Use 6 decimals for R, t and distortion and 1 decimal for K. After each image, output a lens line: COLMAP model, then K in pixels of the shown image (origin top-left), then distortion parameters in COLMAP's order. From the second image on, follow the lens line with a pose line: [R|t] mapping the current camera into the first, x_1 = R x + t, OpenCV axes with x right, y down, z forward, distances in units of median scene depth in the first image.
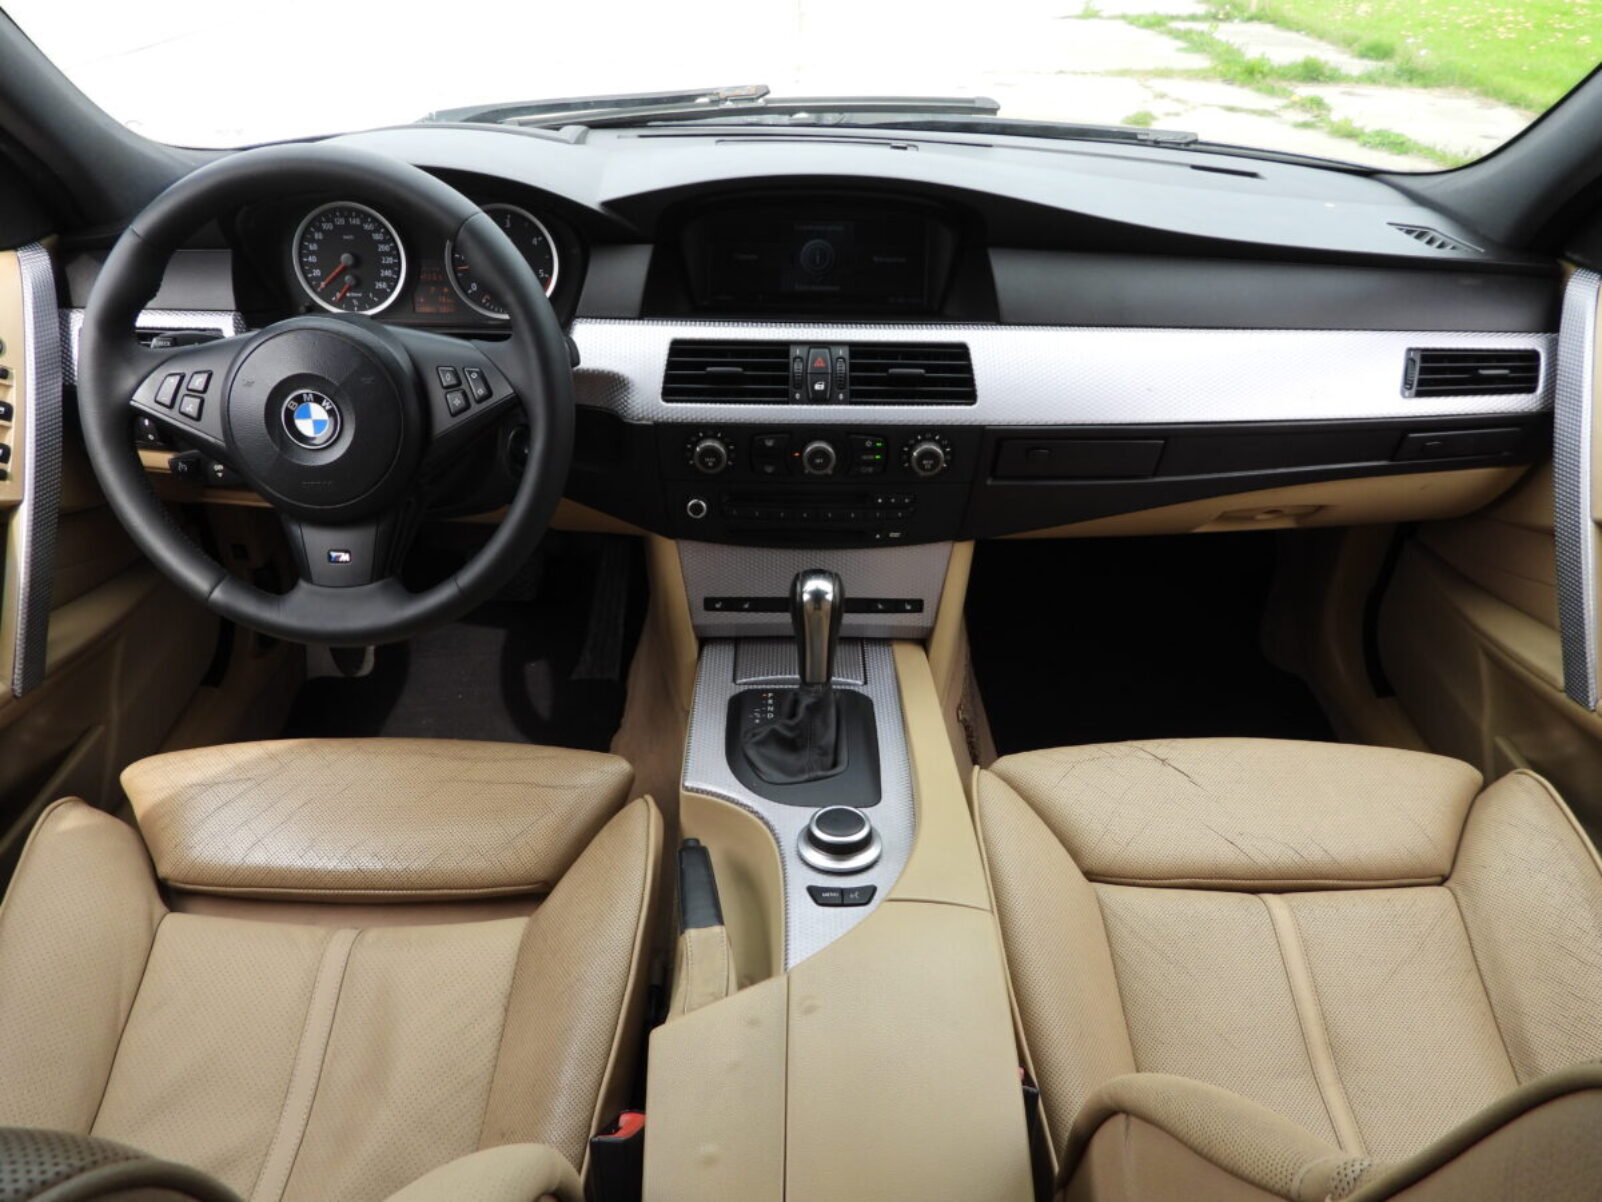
lens RADIAL K [[1146.1, 0, 801.0], [0, 1146.1, 601.0], [0, 0, 1]] dist [-0.012582, 0.003256]
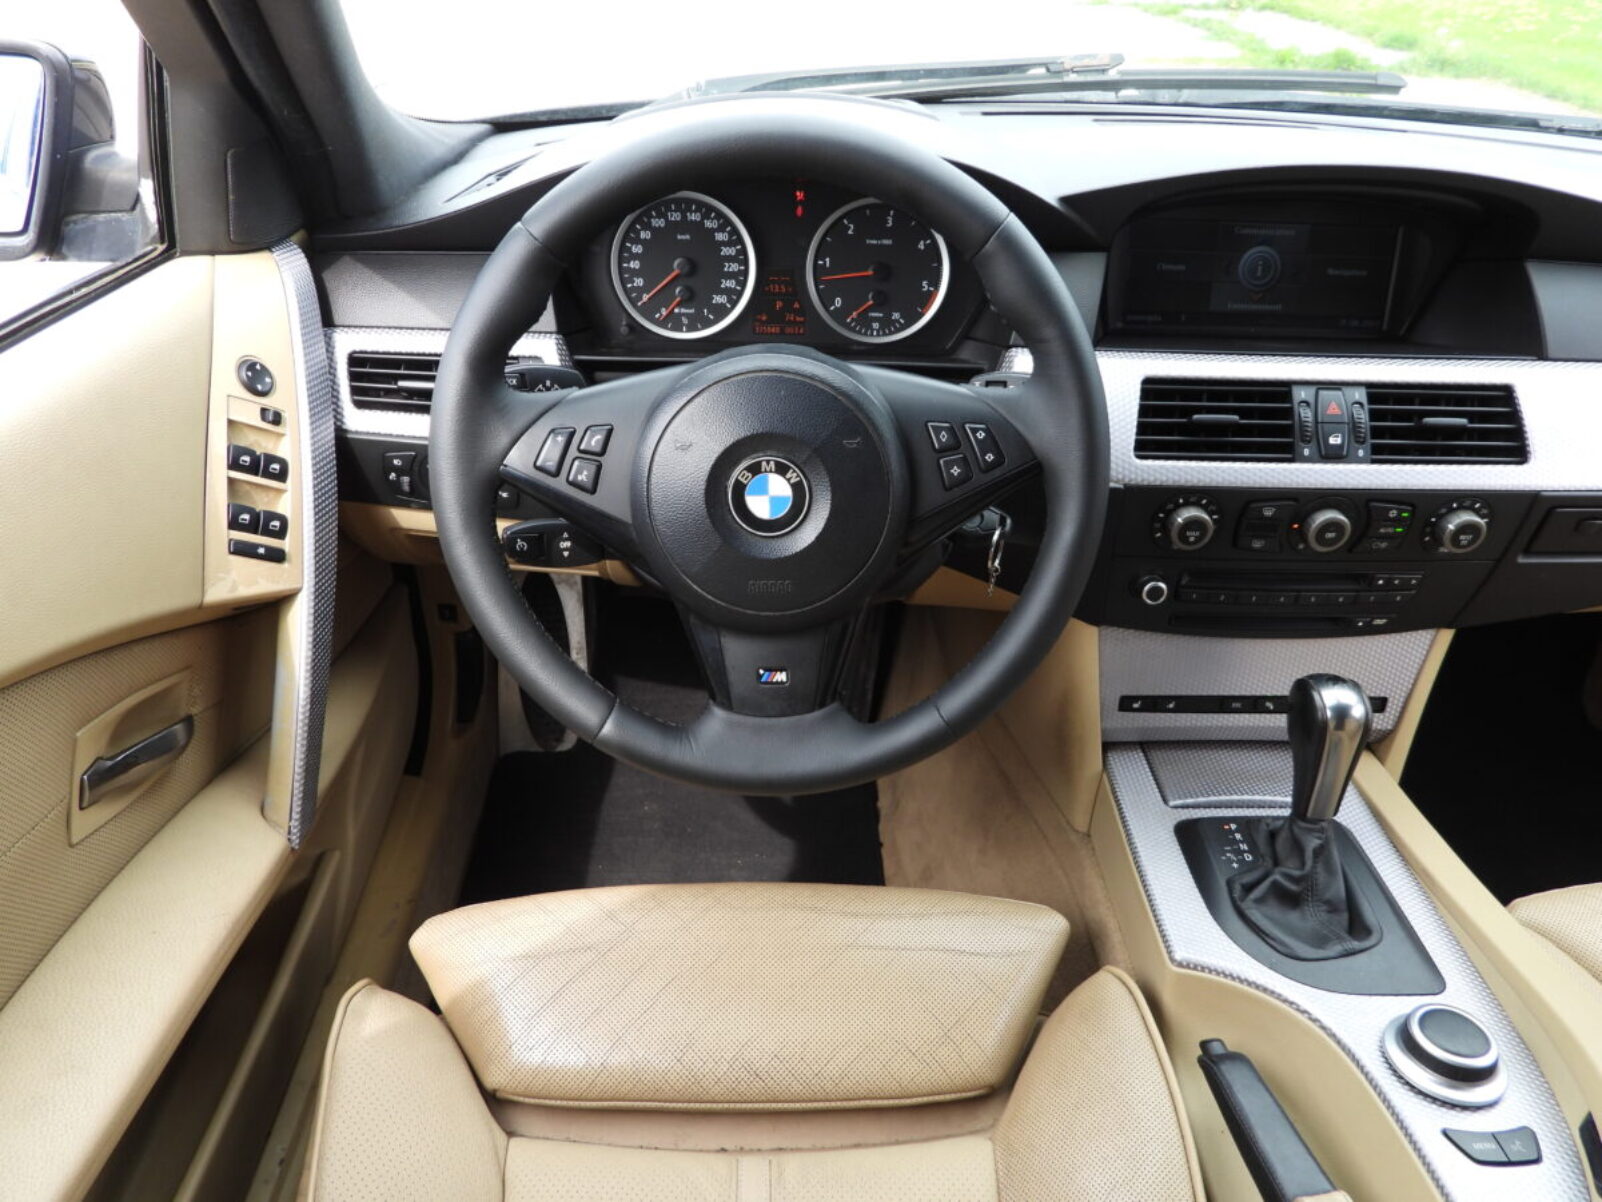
lens RADIAL K [[1146.1, 0, 801.0], [0, 1146.1, 601.0], [0, 0, 1]] dist [-0.012582, 0.003256]
pose [[0.999628, 0.000952, 0.027246, -0.362840], [-0.001228, 0.999948, 0.010130, -0.084744], [-0.027235, -0.010160, 0.999577, 0.233299]]
